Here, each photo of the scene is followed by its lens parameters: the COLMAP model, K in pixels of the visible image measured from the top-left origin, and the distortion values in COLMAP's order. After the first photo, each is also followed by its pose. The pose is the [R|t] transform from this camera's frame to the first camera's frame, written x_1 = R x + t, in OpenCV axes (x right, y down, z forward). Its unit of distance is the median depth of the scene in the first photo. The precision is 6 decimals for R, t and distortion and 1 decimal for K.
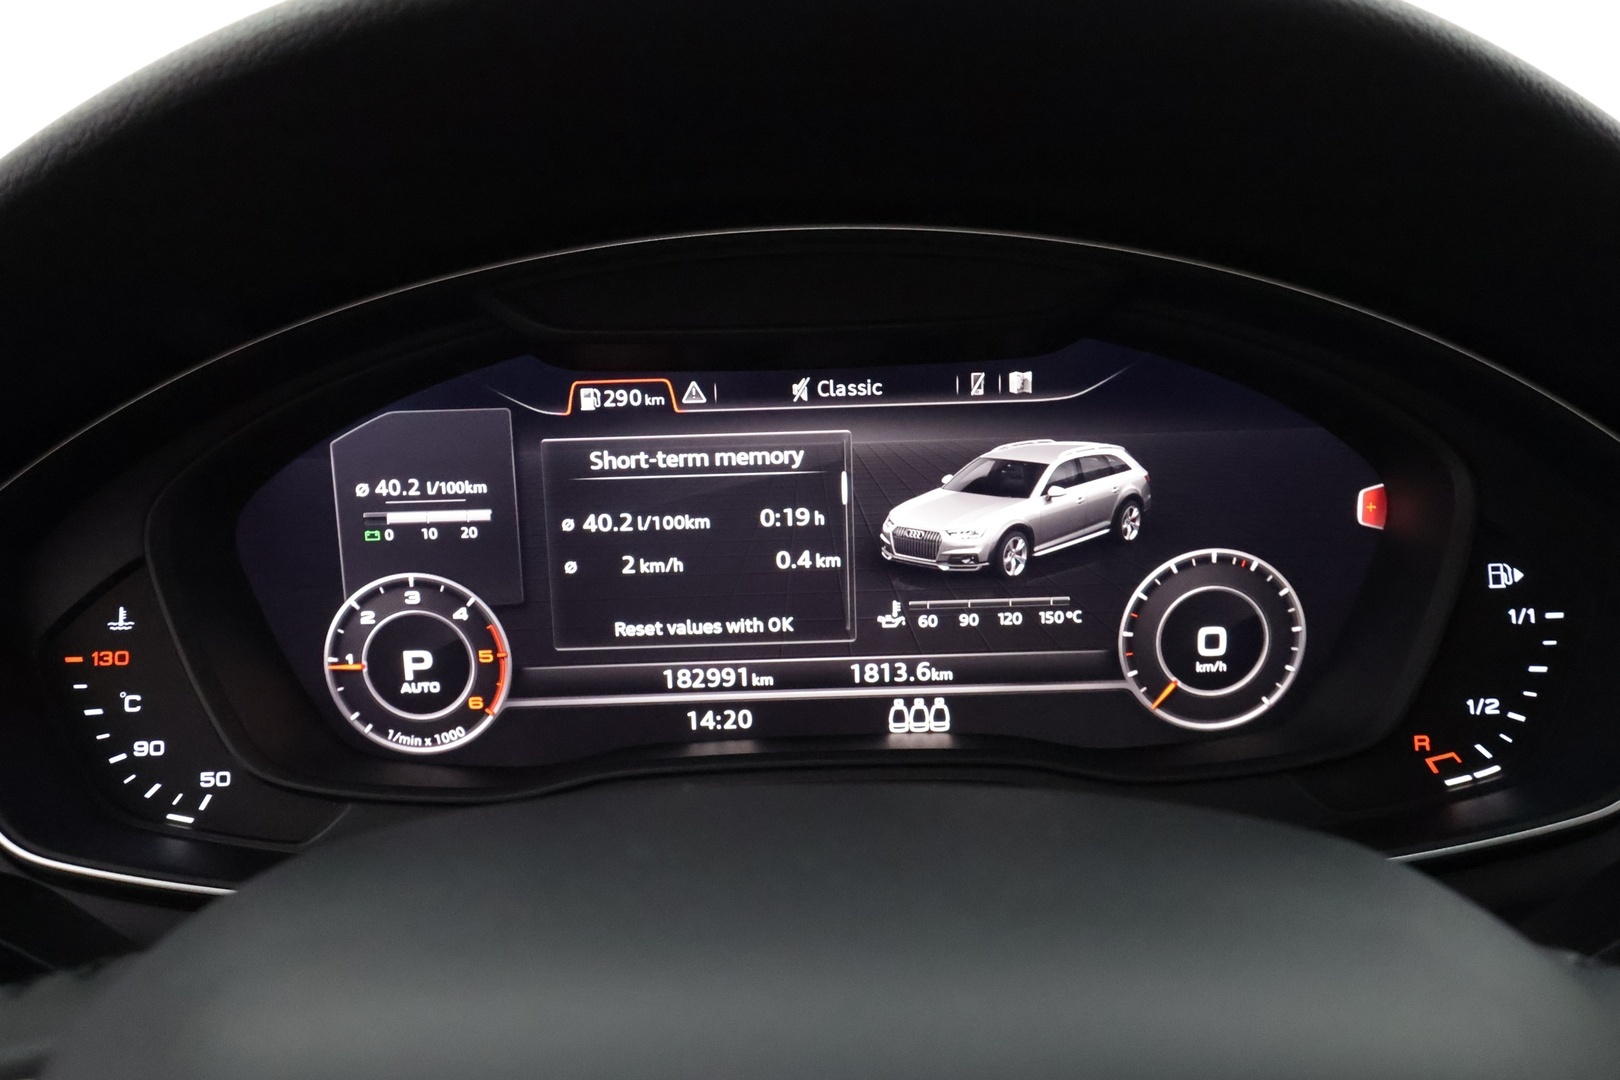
lens RADIAL K [[1294.5, 0, 810.0], [0, 1294.5, 537.6], [0, 0, 1]] dist [0.012940, -0.007864]
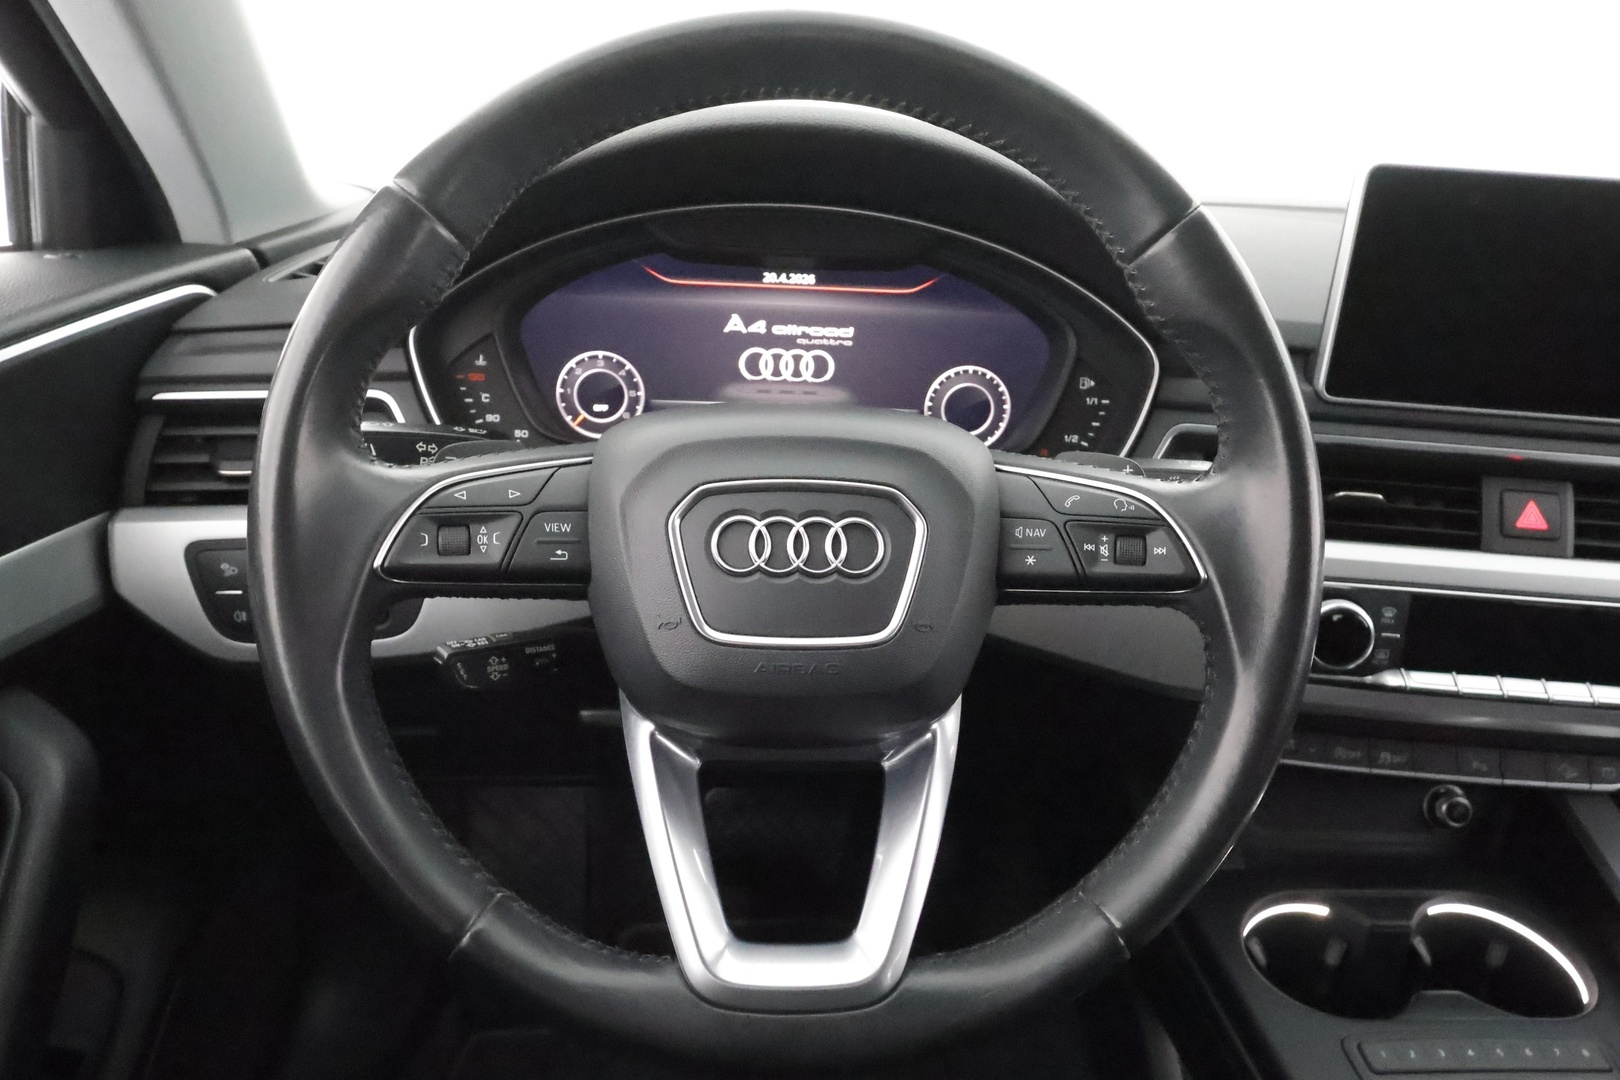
lens RADIAL K [[1150.9, 0, 809.8], [0, 1150.9, 543.8], [0, 0, 1]] dist [0.005169, -0.006464]
pose [[0.996797, 0.062231, 0.050221, -0.037750], [-0.067570, 0.991321, 0.112766, 0.103254], [-0.042768, -0.115799, 0.992352, -0.941260]]
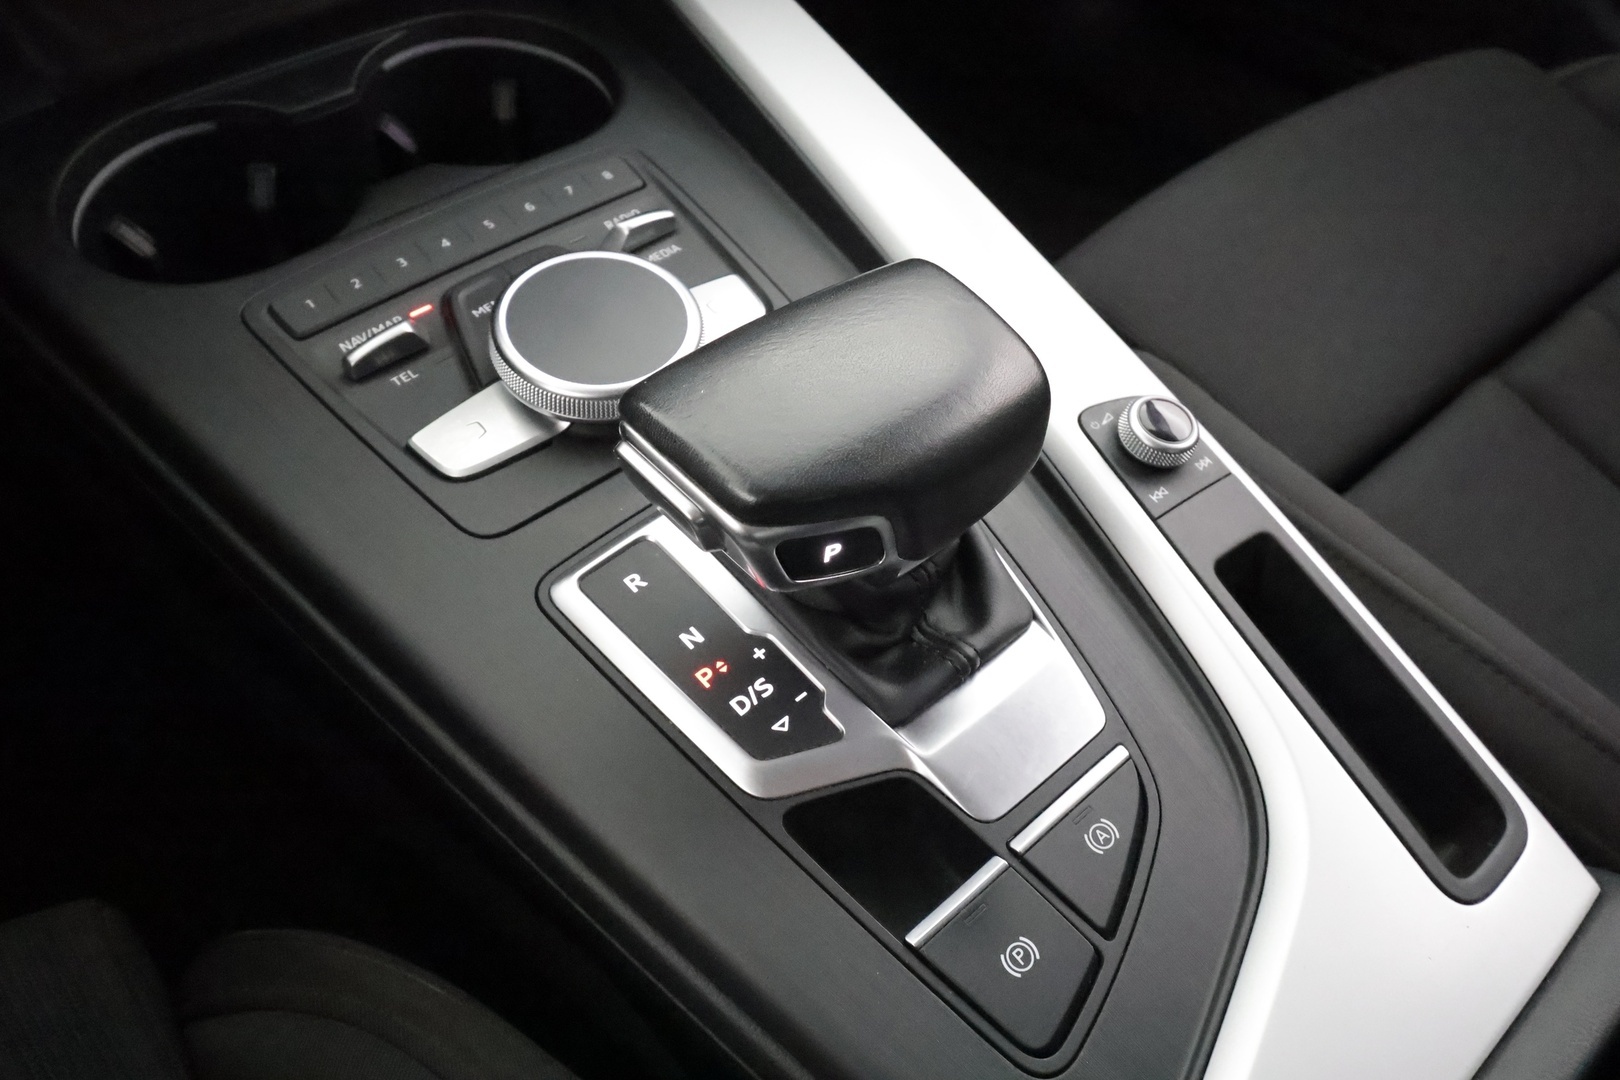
lens RADIAL K [[1294.5, 0, 814.6], [0, 1294.5, 546.1], [0, 0, 1]] dist [0.012940, -0.007864]
pose [[0.753426, -0.442315, 0.486526, 0.623857], [0.106122, 0.812023, 0.573896, 0.558819], [-0.648913, -0.380757, 0.658738, -0.461064]]
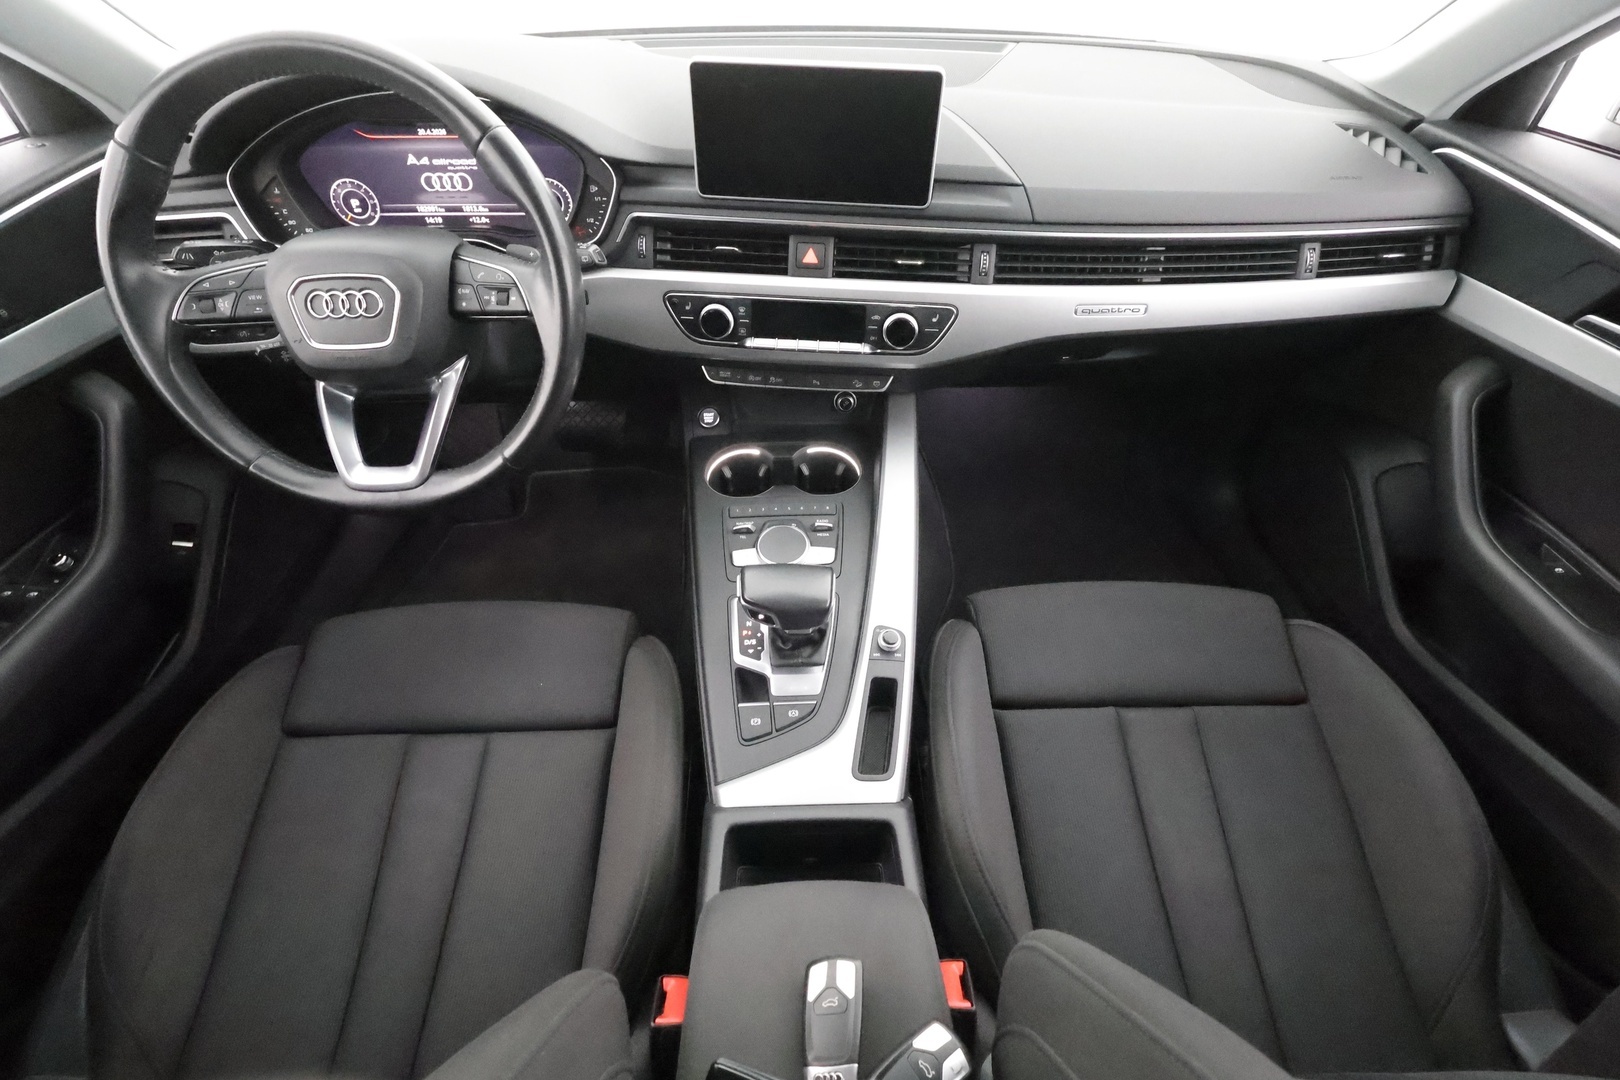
lens RADIAL K [[757.2, 0, 809.3], [0, 757.2, 542.8], [0, 0, 1]] dist [-0.001117, 0.001530]
pose [[0.999389, 0.013125, 0.032407, 1.078894], [-0.027423, 0.869217, 0.493670, -0.192846], [-0.021689, -0.494257, 0.869045, -1.662204]]
